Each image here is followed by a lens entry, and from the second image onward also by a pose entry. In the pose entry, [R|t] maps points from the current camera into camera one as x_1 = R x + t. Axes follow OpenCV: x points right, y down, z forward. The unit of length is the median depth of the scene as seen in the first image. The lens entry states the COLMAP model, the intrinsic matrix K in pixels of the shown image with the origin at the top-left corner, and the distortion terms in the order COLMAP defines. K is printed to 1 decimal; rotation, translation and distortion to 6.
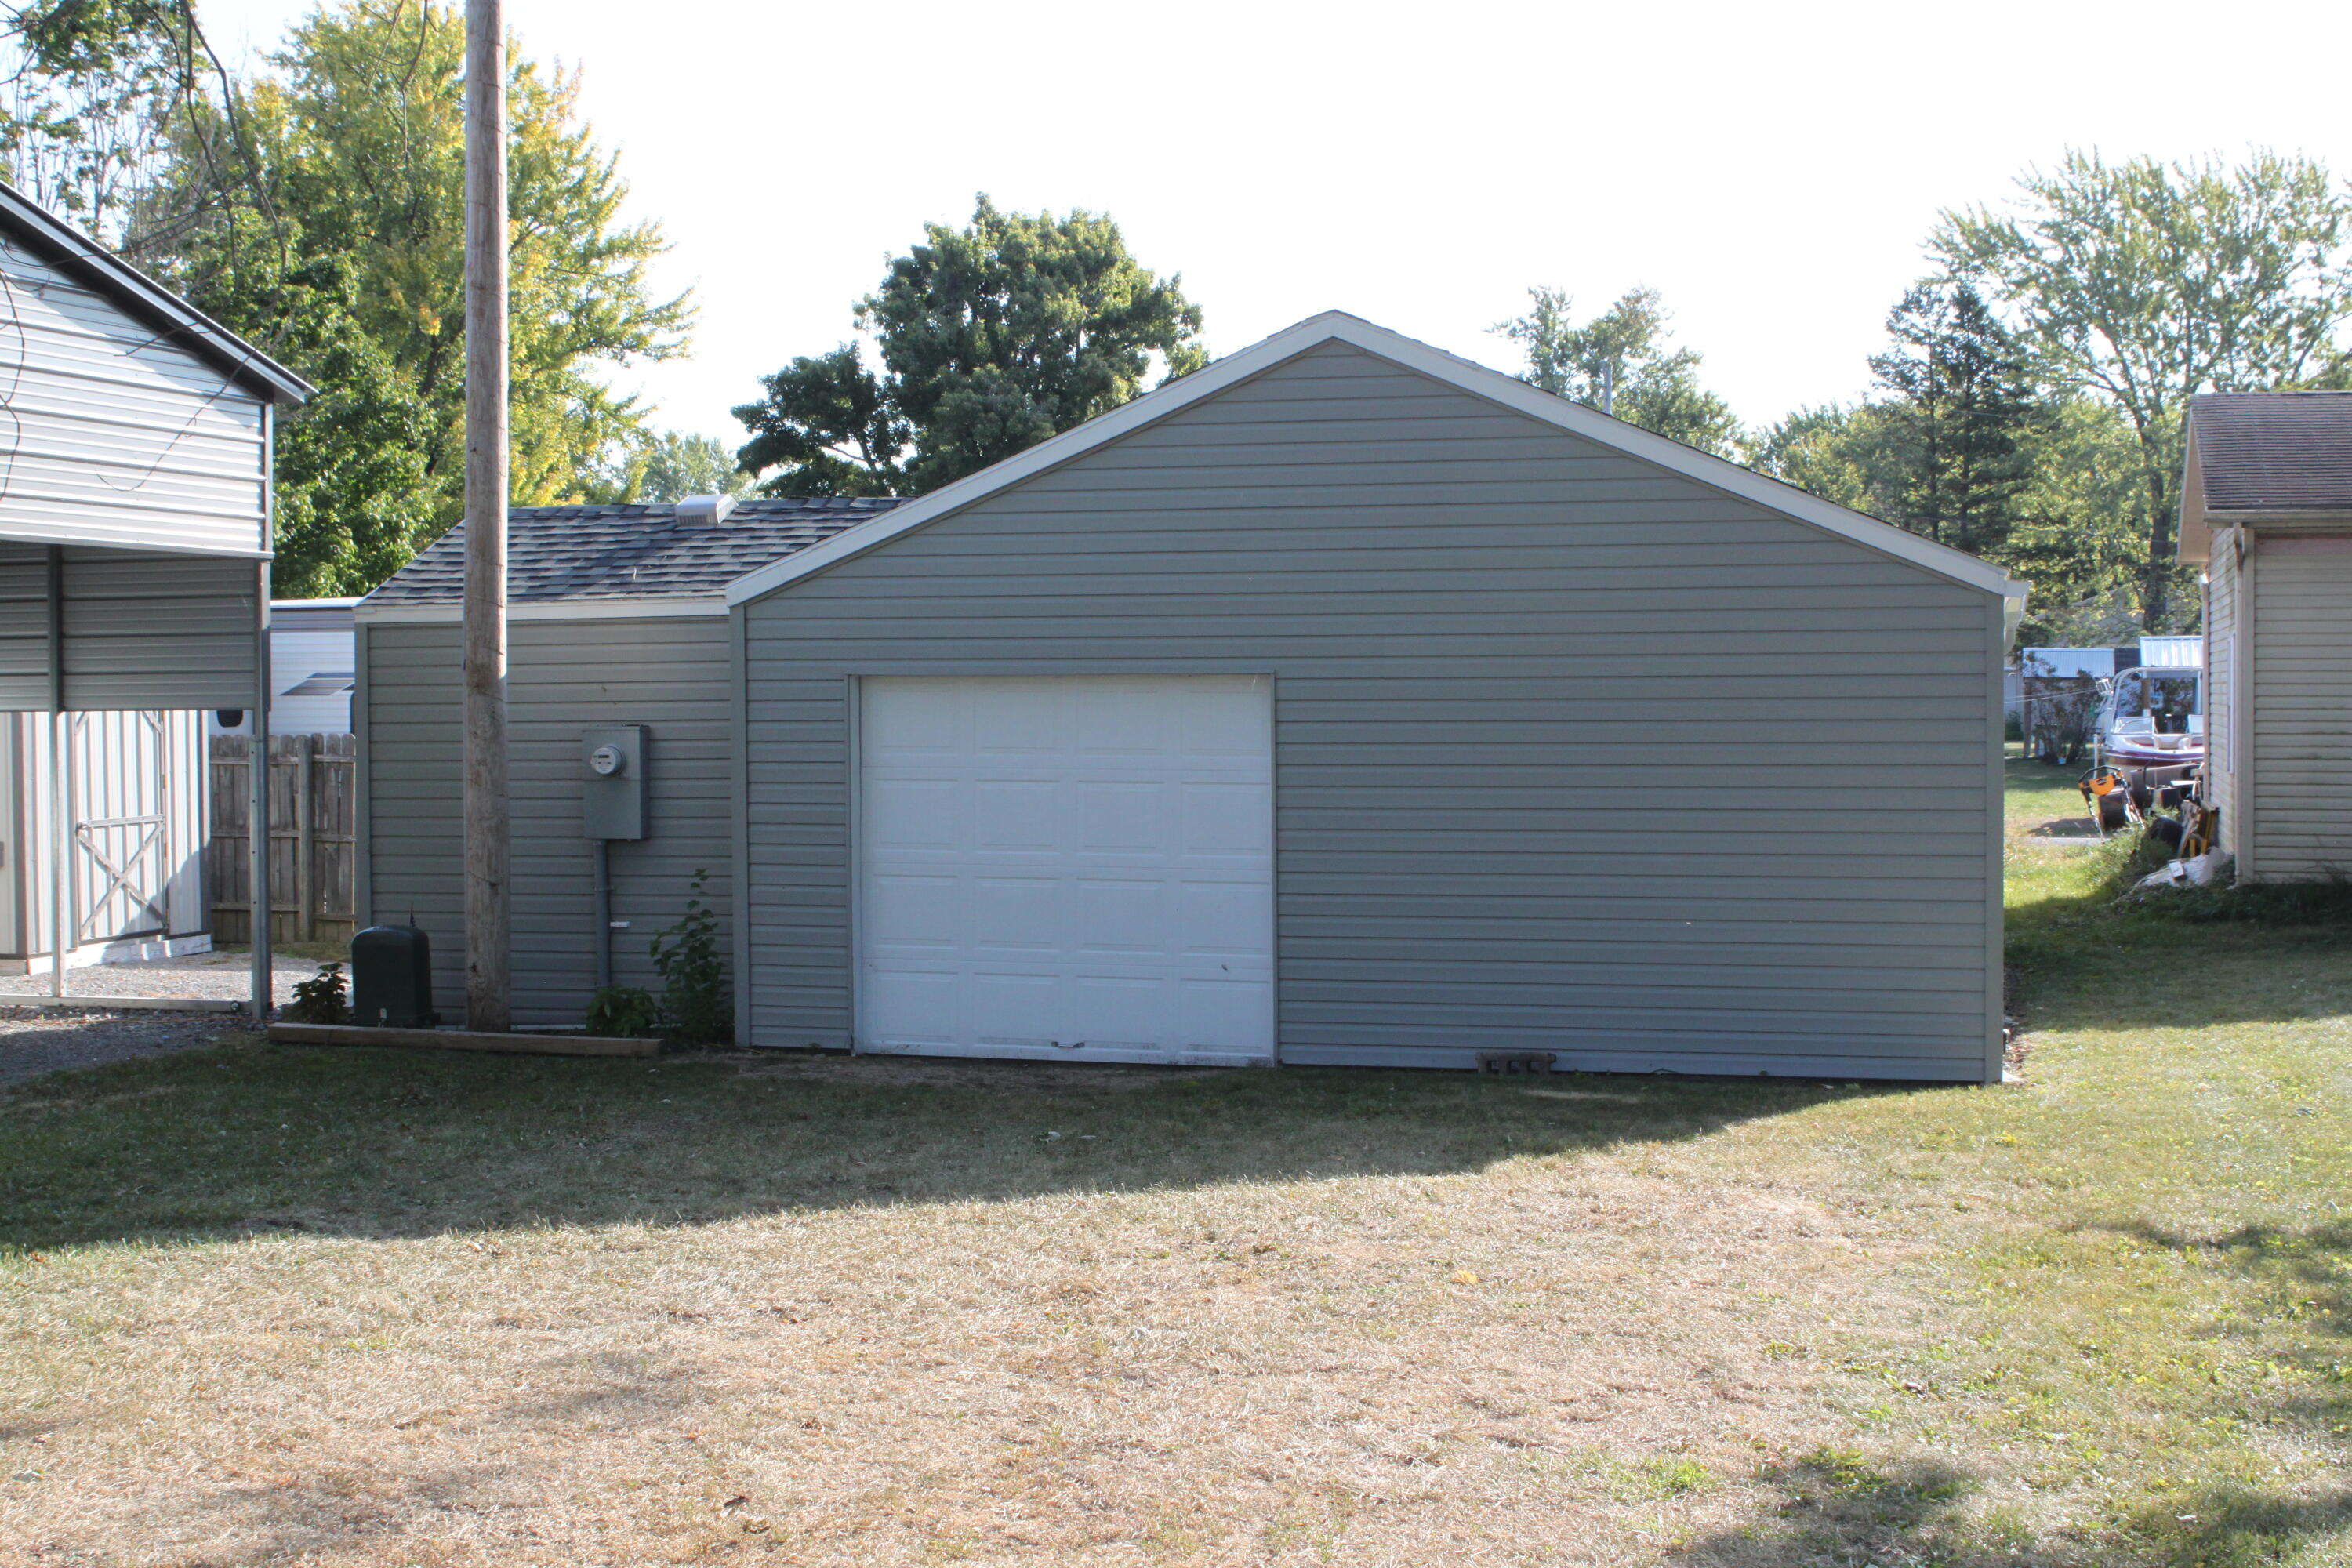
lens RADIAL K [[3153.6, 0, 1176.0], [0, 3153.6, 784.0], [0, 0, 1]] dist [-0.076333, 0.082086]
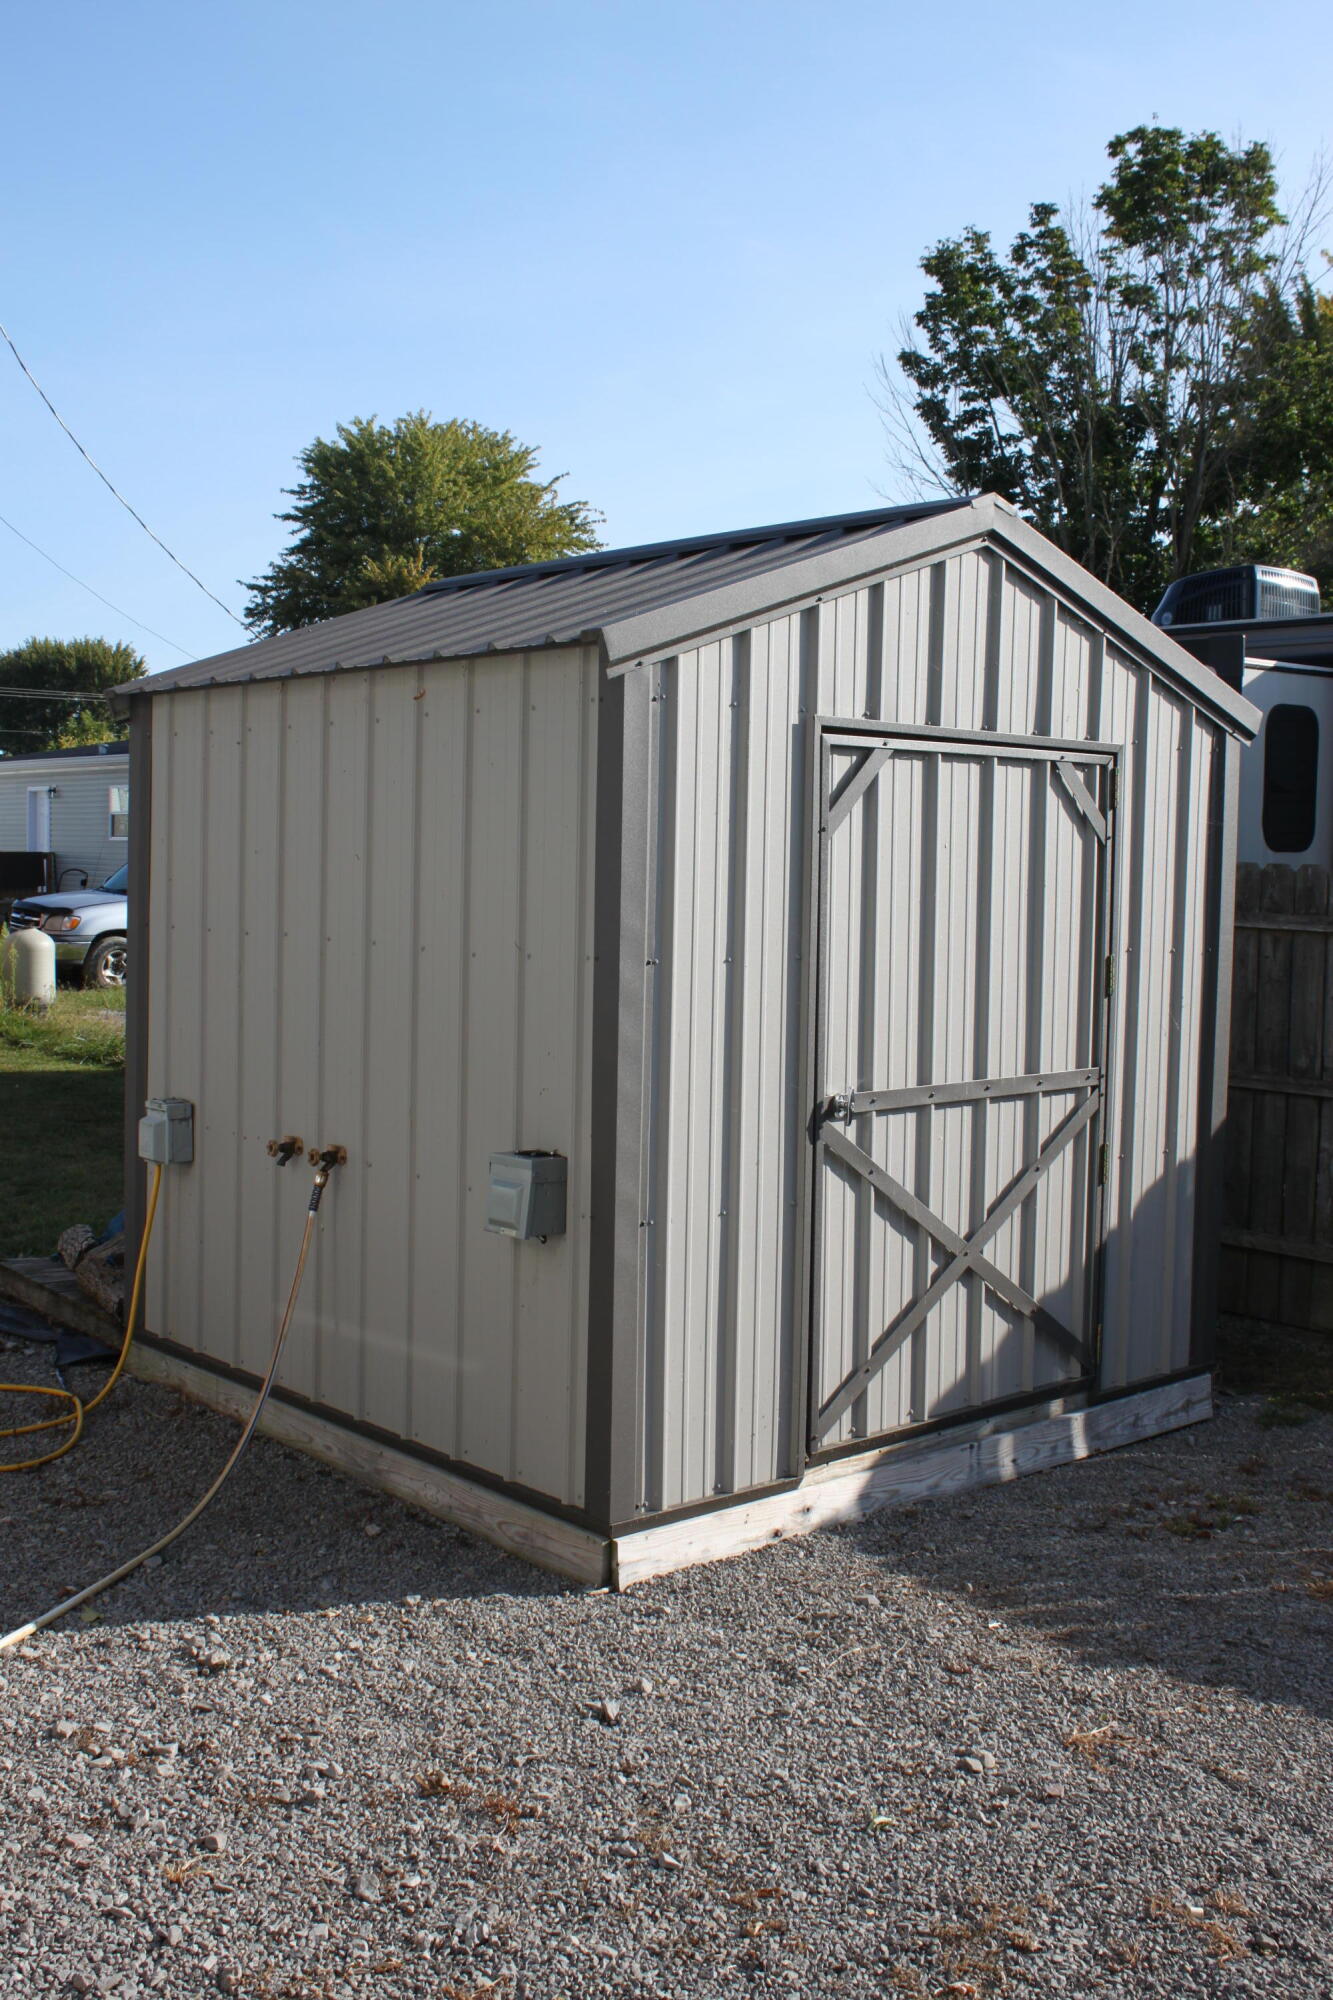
lens RADIAL K [[2045.5, 0, 666.5], [0, 2045.5, 1000.0], [0, 0, 1]] dist [-0.145214, 0.139379]
pose [[0.833886, 0.062464, -0.548390, -0.108979], [-0.042527, 0.997893, 0.048998, -0.003399], [0.550296, -0.017537, 0.834786, 0.356979]]
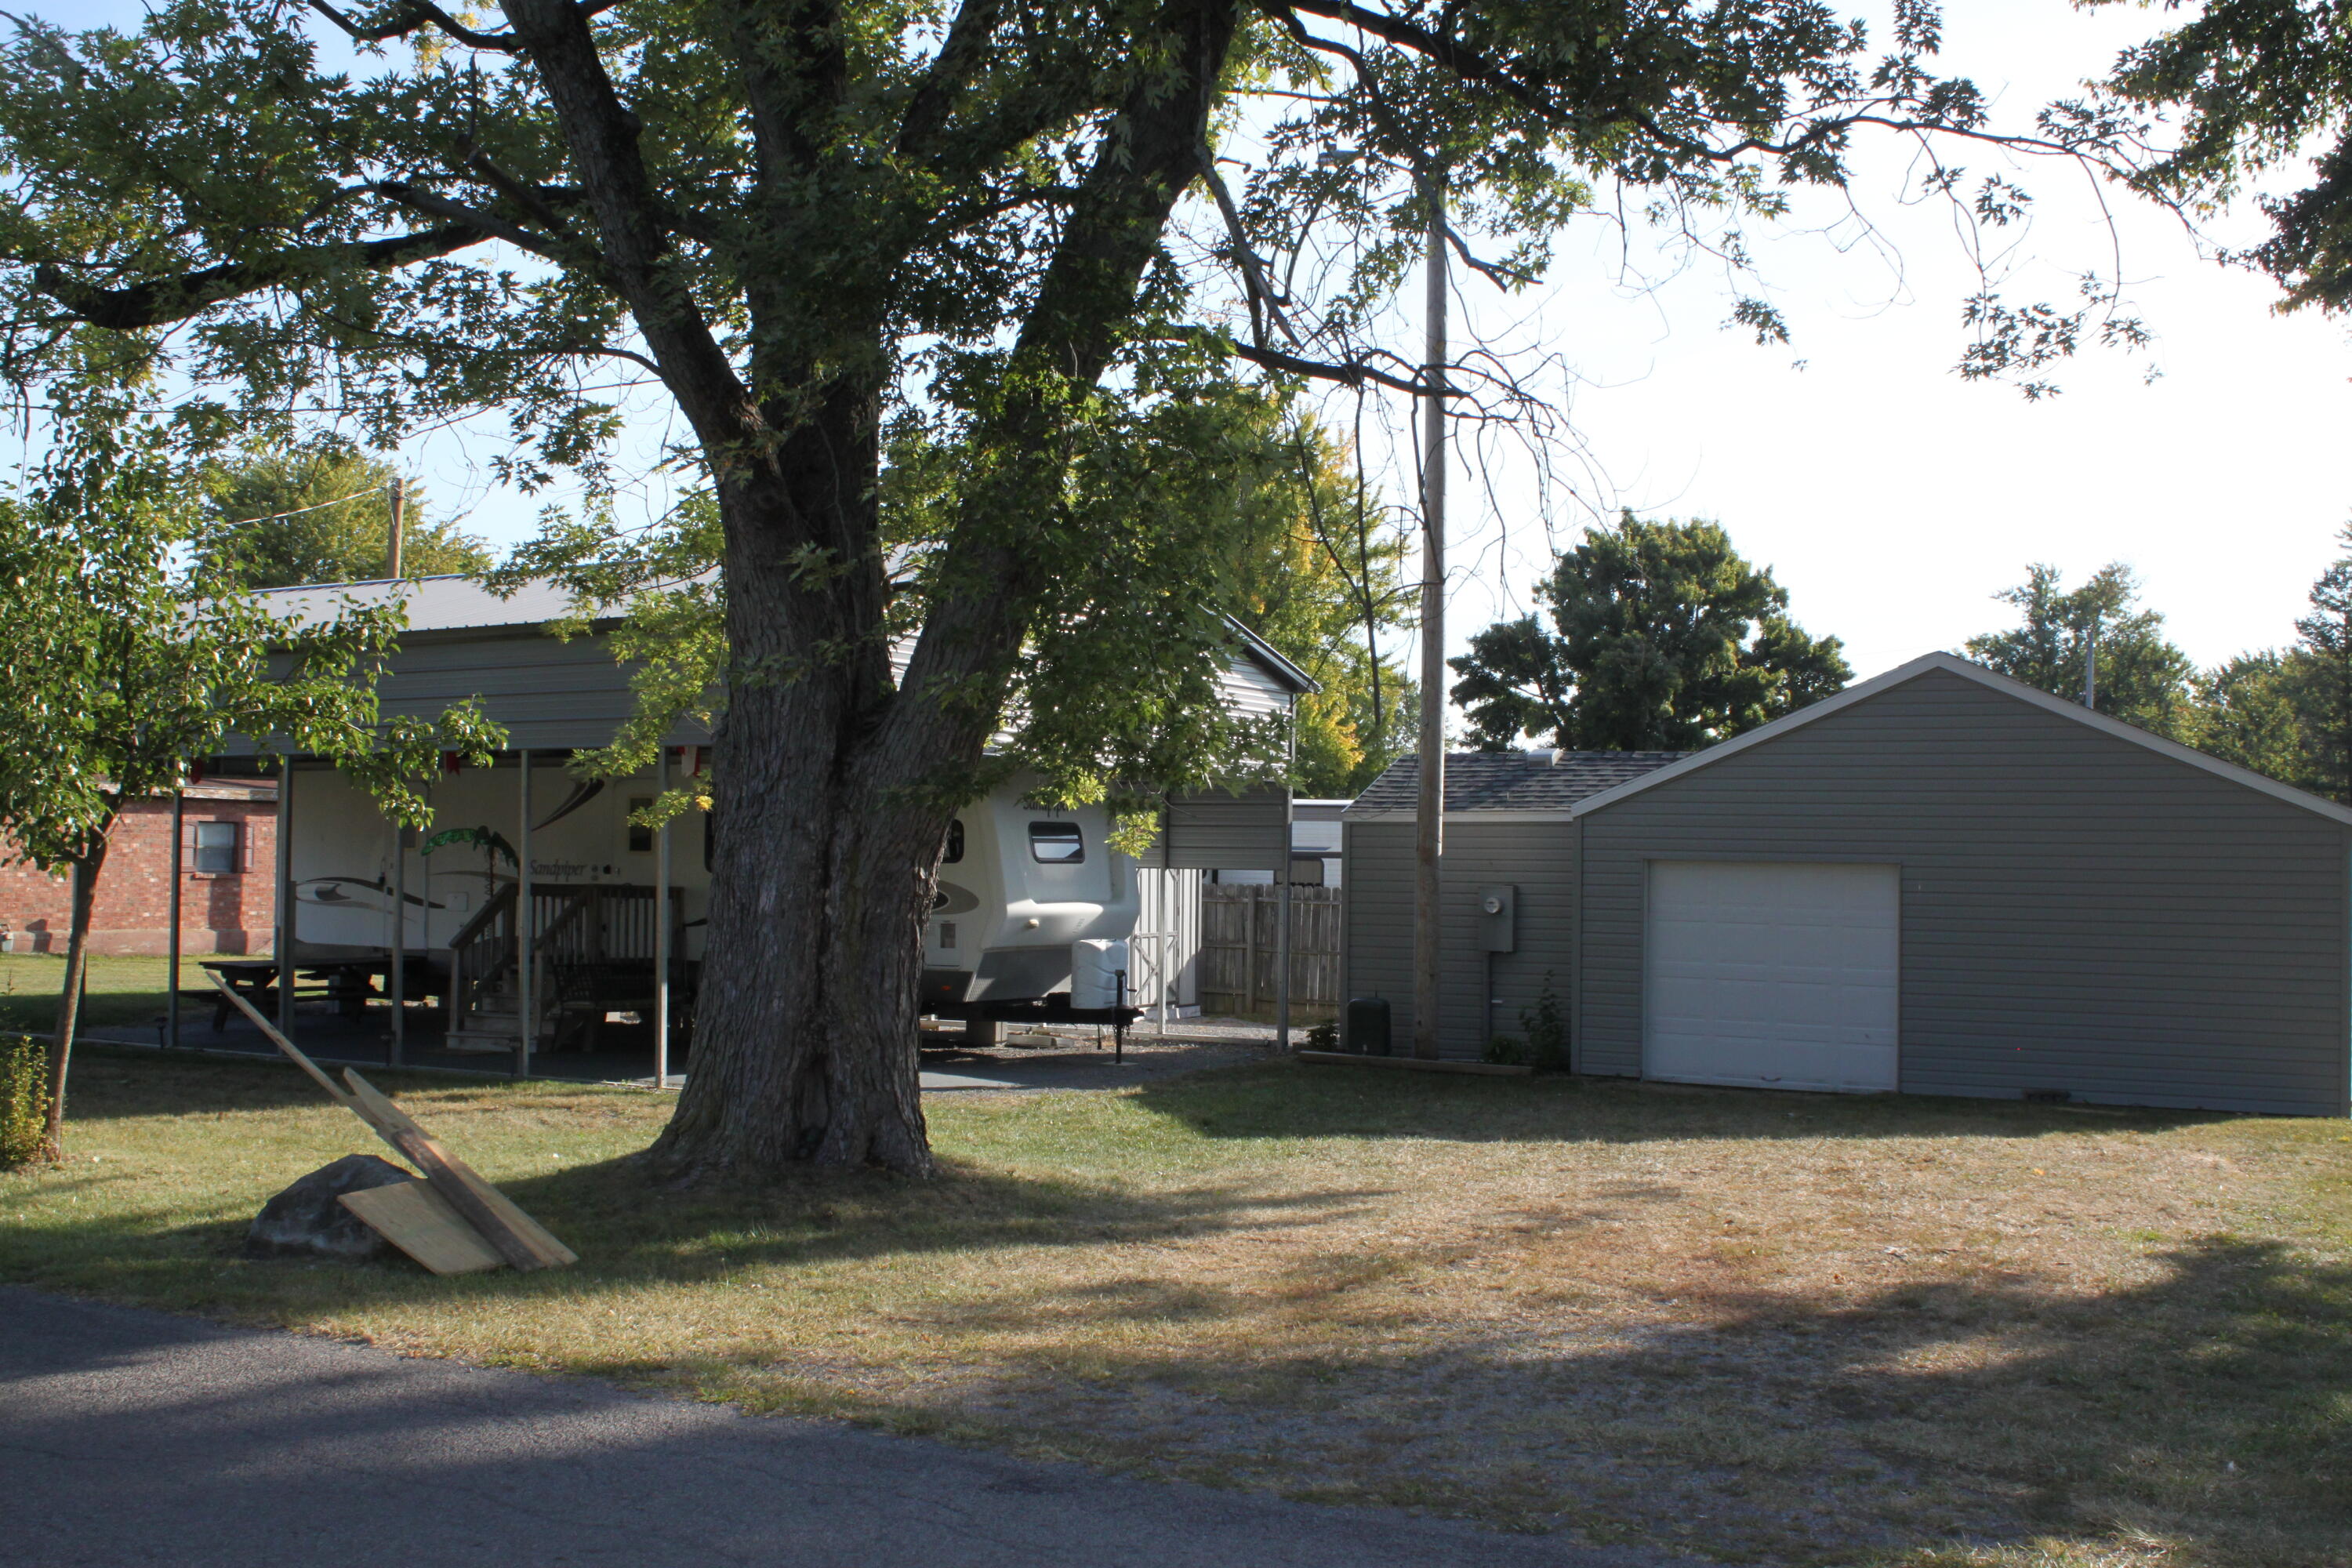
lens RADIAL K [[2405.5, 0, 1122.4], [0, 2405.5, 774.2], [0, 0, 1]] dist [-0.145214, 0.139379]
pose [[0.968455, 0.013169, -0.248841, -0.017930], [-0.029020, 0.997768, -0.060140, 0.001919], [0.247494, 0.065465, 0.966675, -0.106305]]
